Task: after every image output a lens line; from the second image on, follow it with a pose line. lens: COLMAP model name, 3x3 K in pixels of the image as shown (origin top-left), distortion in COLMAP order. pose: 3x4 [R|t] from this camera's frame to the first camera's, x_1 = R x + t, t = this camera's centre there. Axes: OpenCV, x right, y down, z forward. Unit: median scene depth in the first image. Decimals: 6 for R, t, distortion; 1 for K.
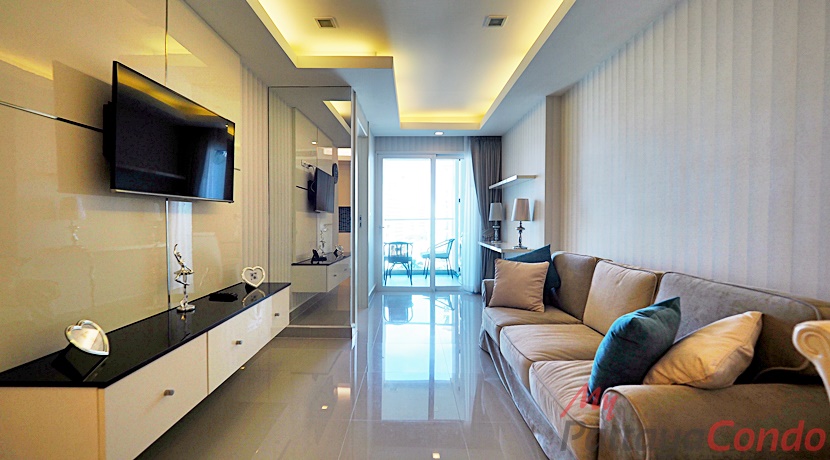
lens RADIAL K [[345.3, 0, 408.8], [0, 345.3, 227.7], [0, 0, 1]] dist [-0.000364, -0.000310]
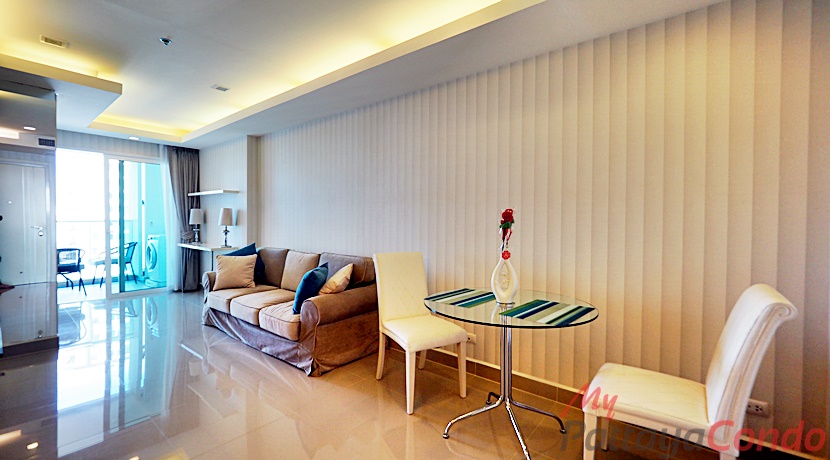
lens RADIAL K [[345.3, 0, 408.8], [0, 345.3, 227.7], [0, 0, 1]] dist [-0.000364, -0.000310]
pose [[0.619882, -0.011888, 0.784605, -0.326157], [0.008516, 0.999928, 0.008423, -0.020464], [-0.784649, 0.001460, 0.619939, -0.405483]]
